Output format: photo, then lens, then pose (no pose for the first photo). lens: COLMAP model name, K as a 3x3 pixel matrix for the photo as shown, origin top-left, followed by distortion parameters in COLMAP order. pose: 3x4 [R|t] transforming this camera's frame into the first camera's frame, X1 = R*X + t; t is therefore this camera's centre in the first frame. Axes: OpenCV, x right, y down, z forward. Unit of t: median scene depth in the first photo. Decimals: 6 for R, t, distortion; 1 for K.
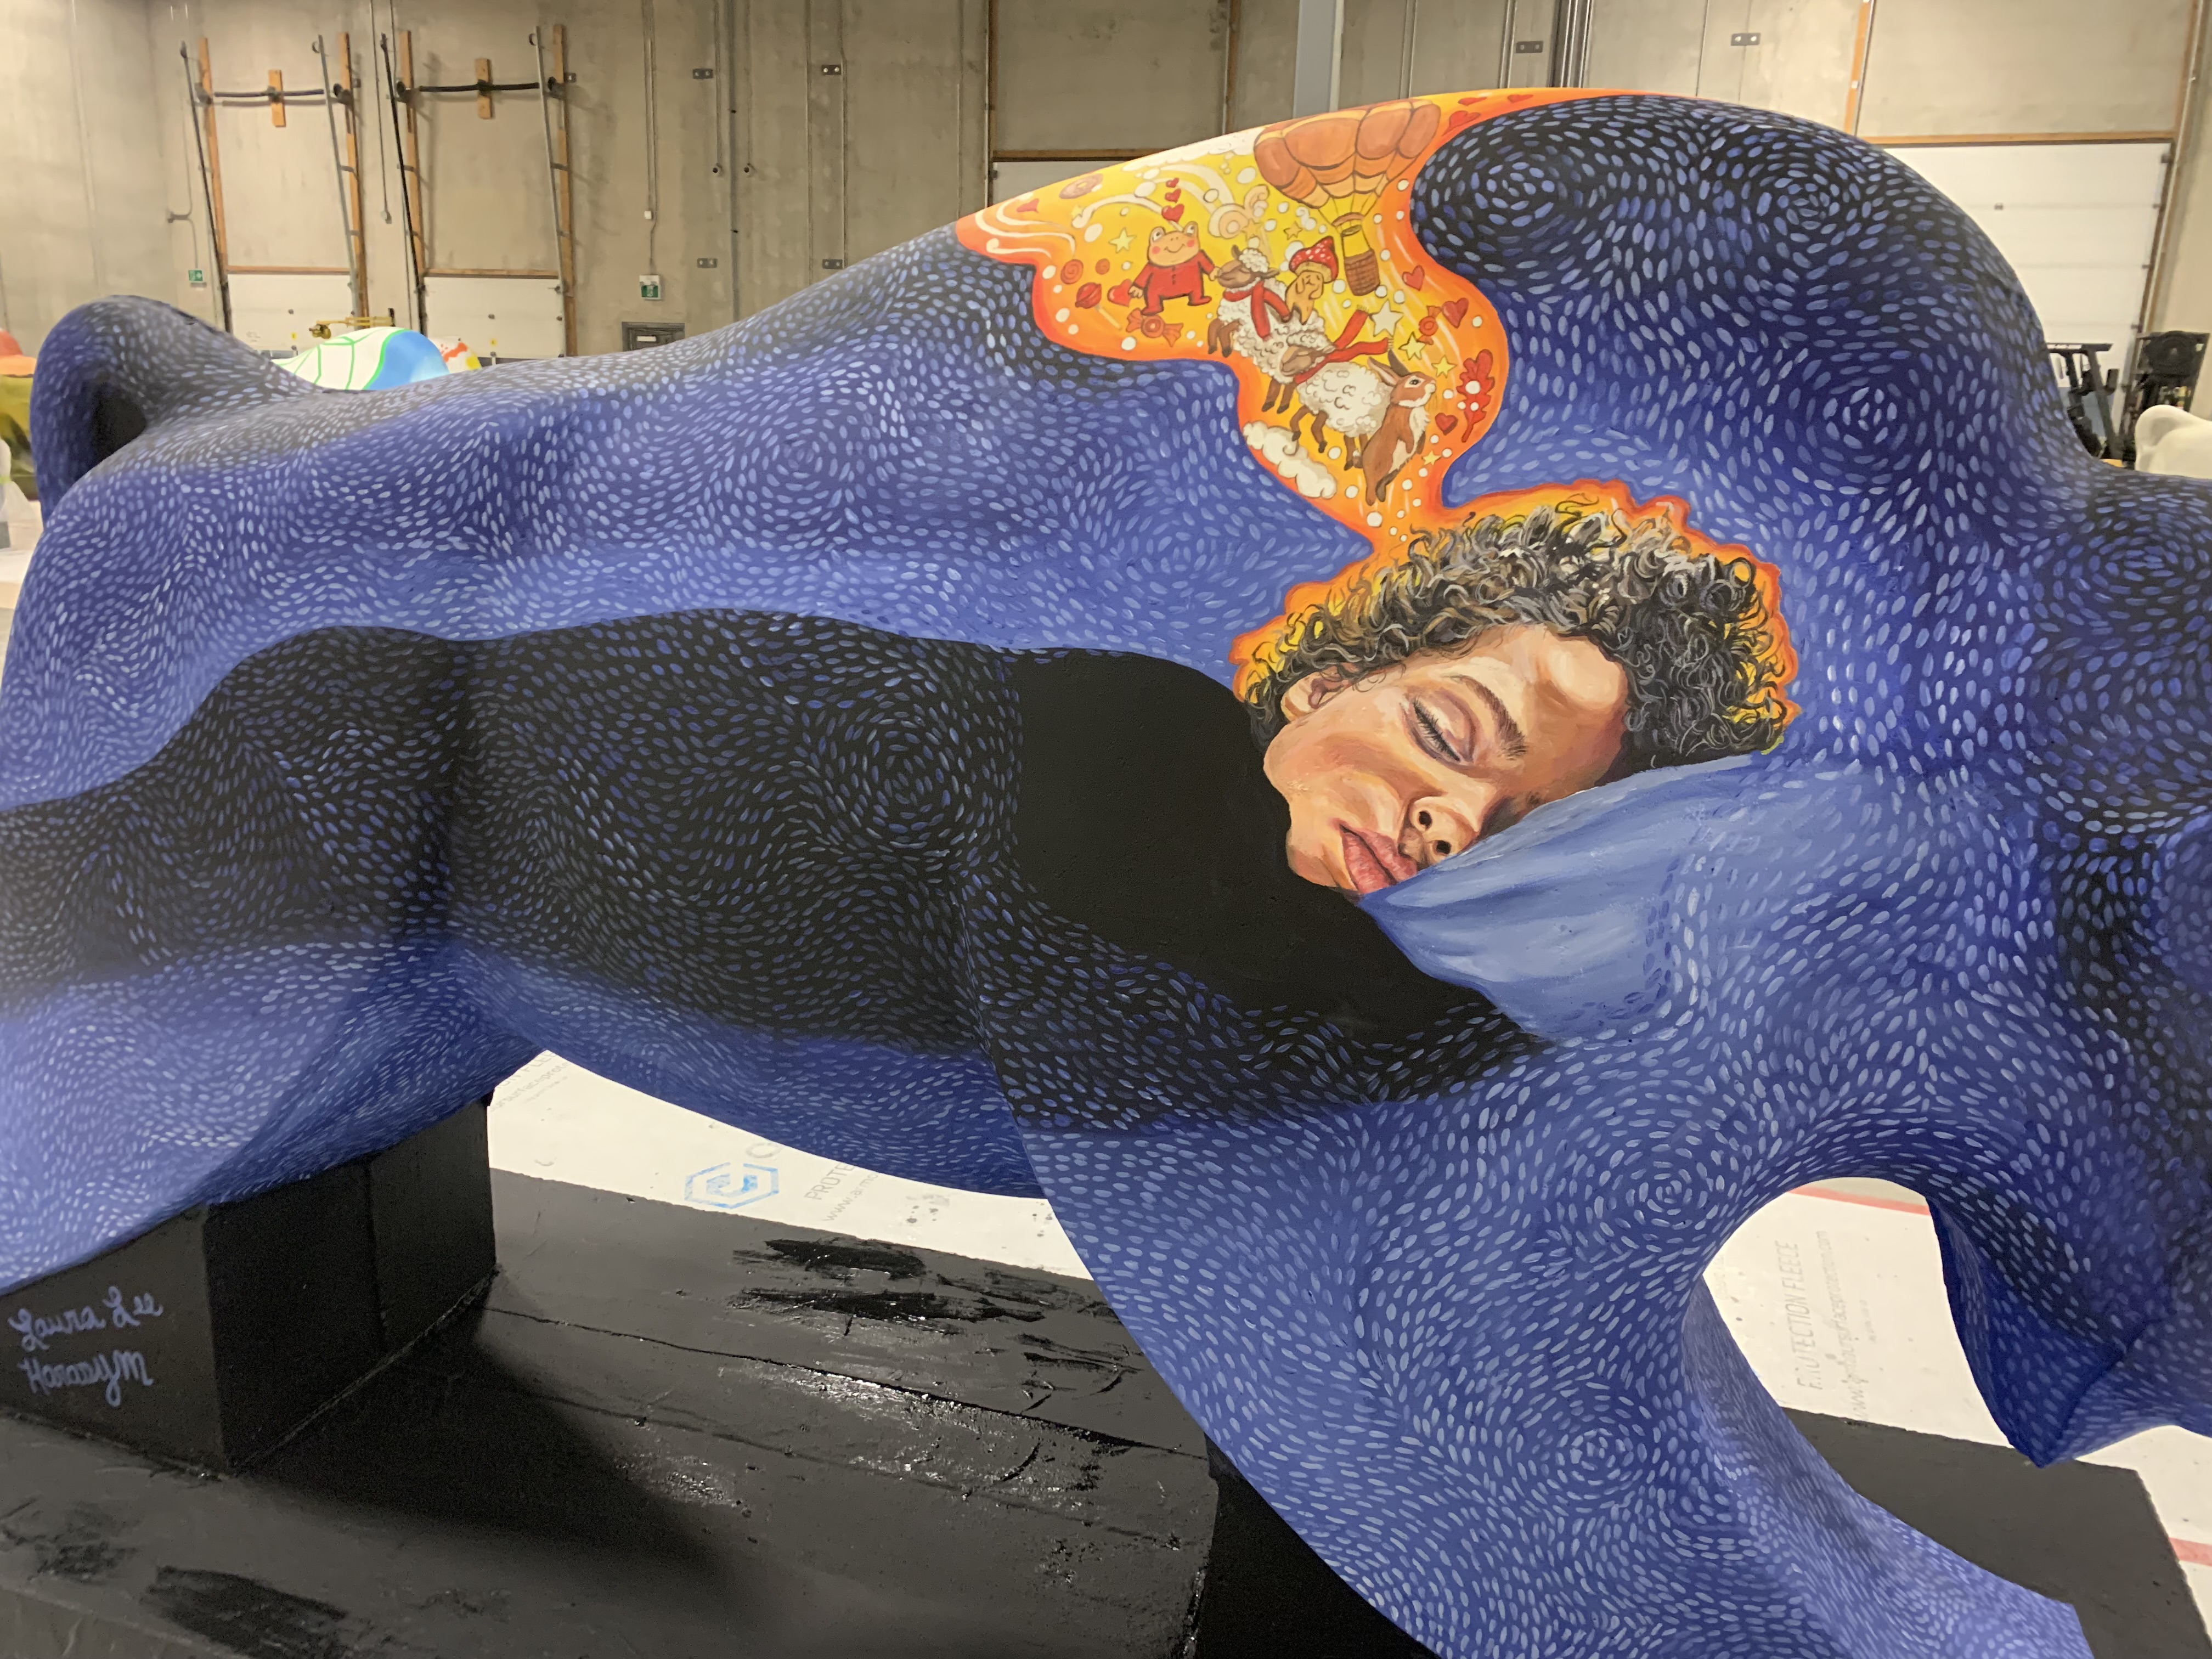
lens RADIAL K [[1663.8, 0, 1038.1], [0, 1663.8, 834.3], [0, 0, 1]] dist [0.182712, -0.247631]
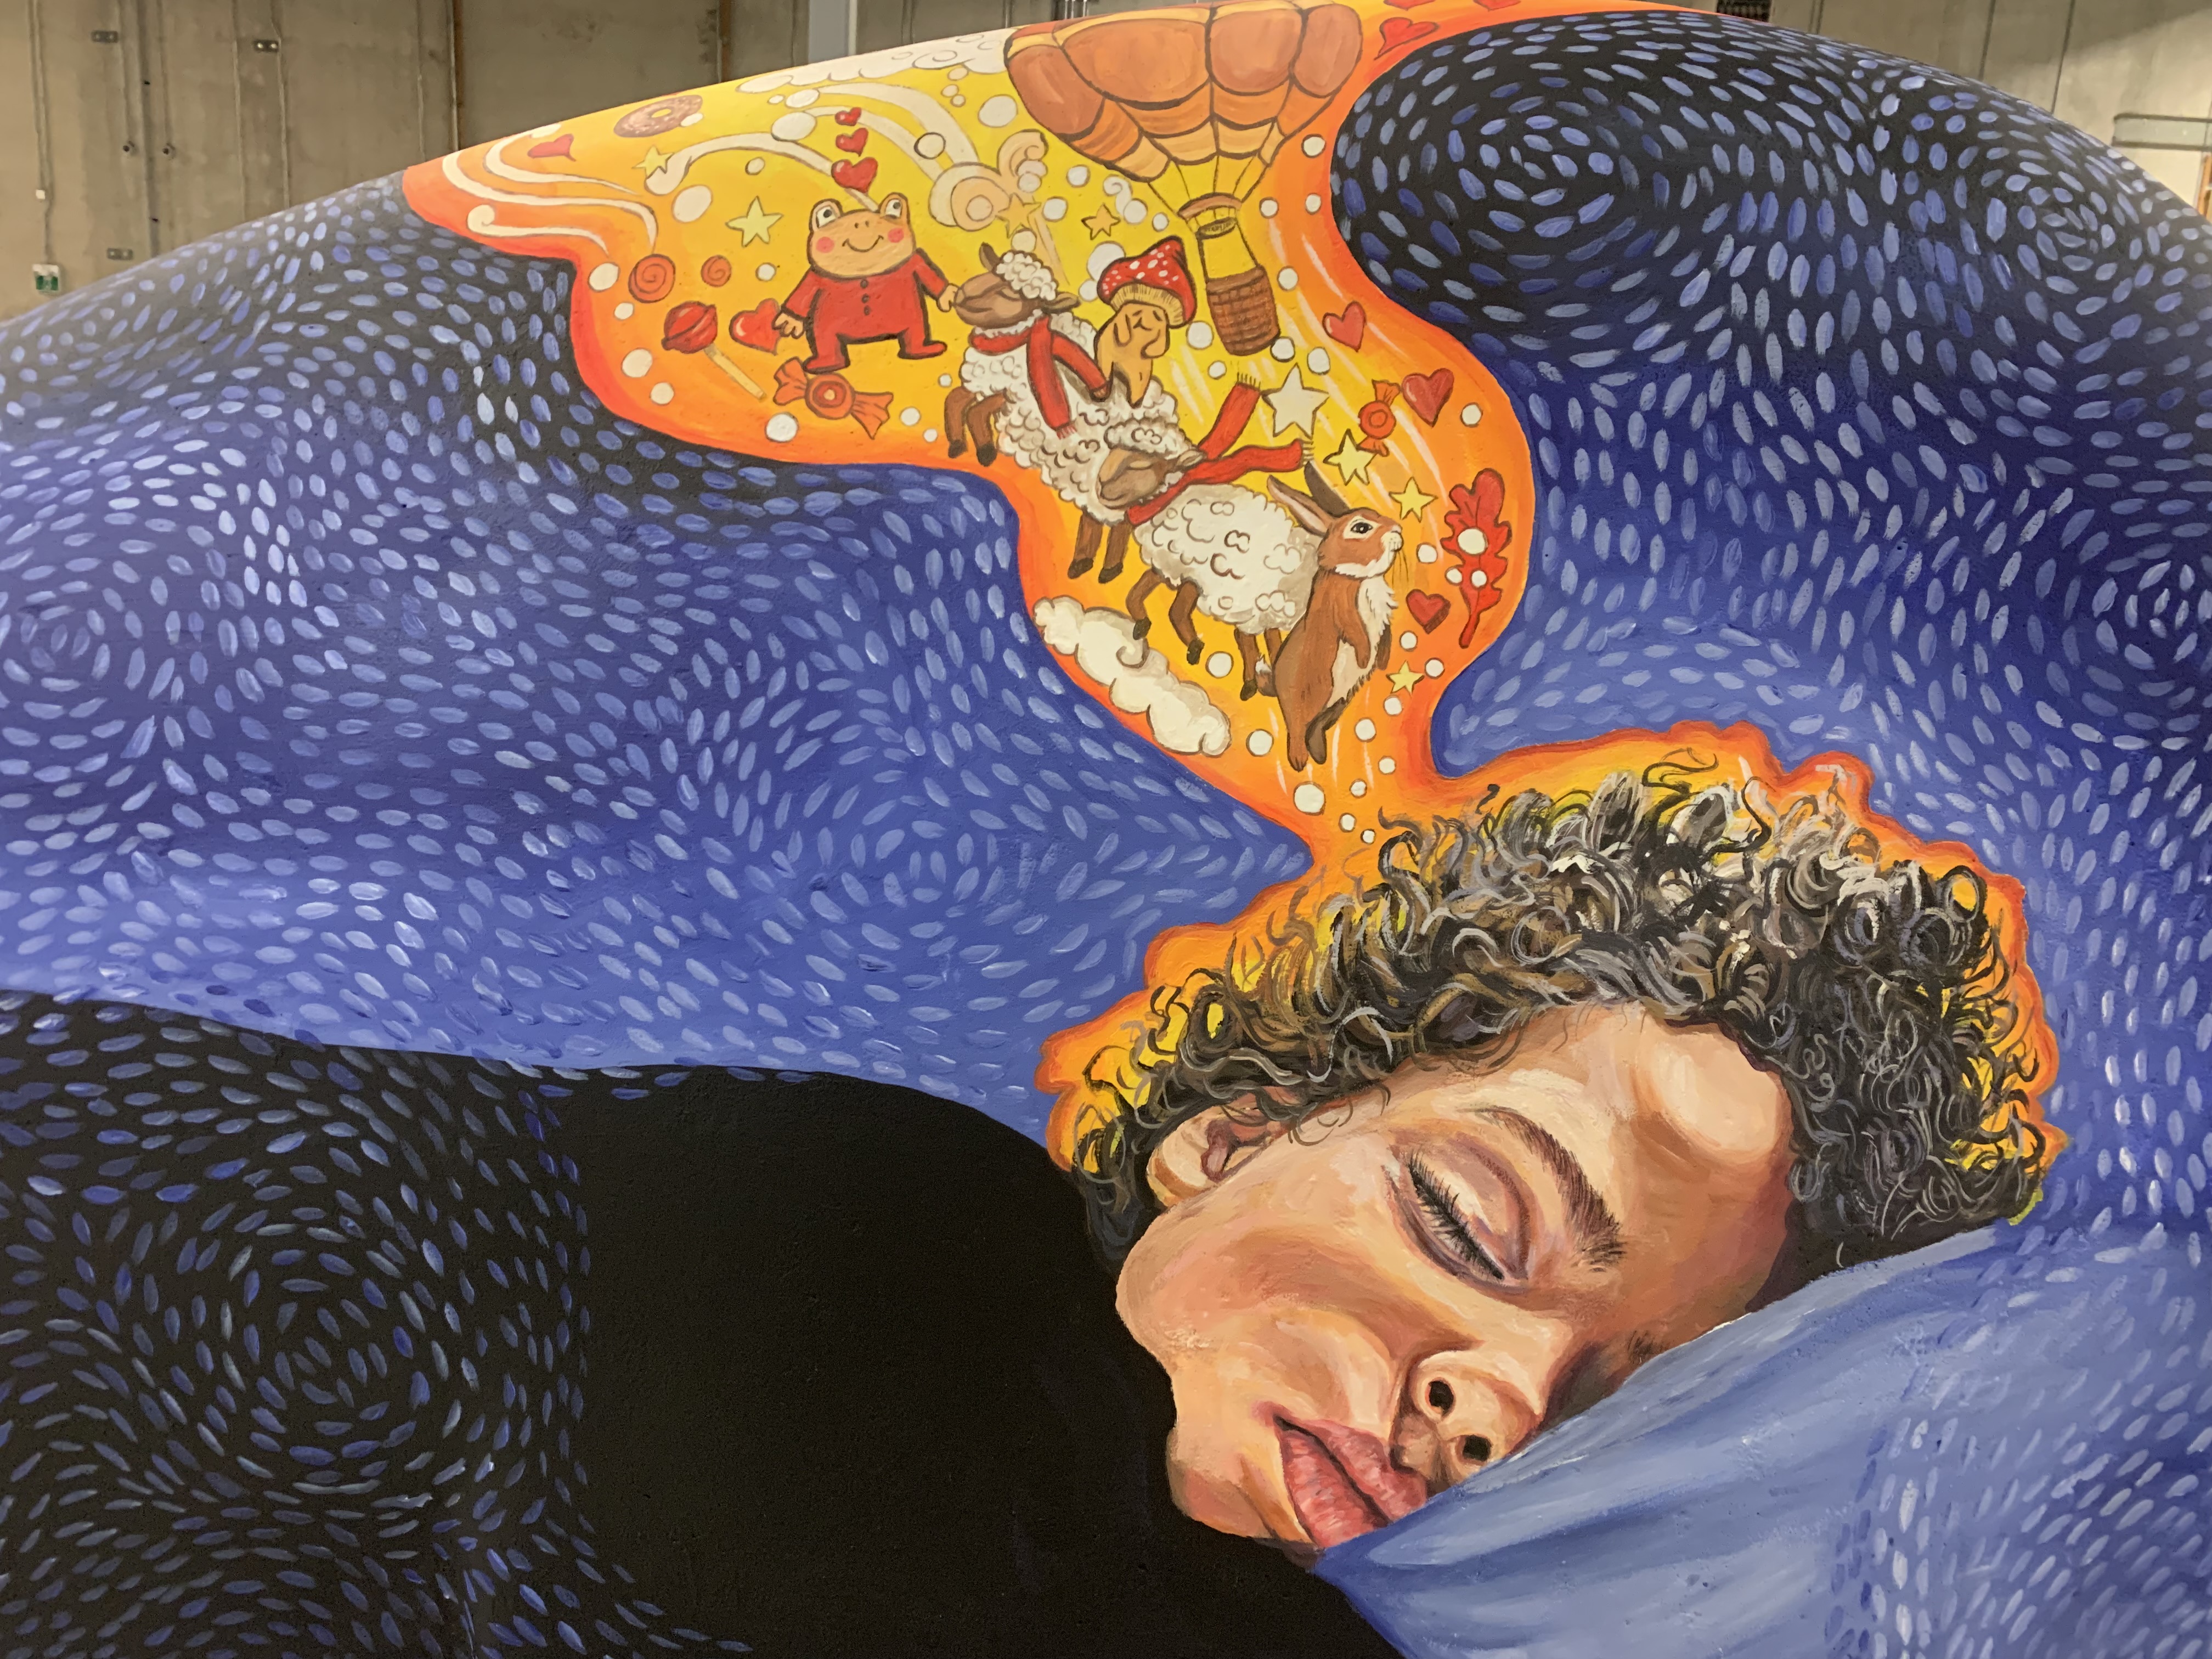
lens RADIAL K [[2139.7, 0, 1176.8], [0, 2139.7, 955.0], [0, 0, 1]] dist [0.188412, -0.421942]
pose [[0.964606, -0.039825, 0.260670, -0.006674], [0.046489, 0.998730, -0.019444, -0.129008], [-0.259564, 0.030874, 0.965232, 0.393130]]
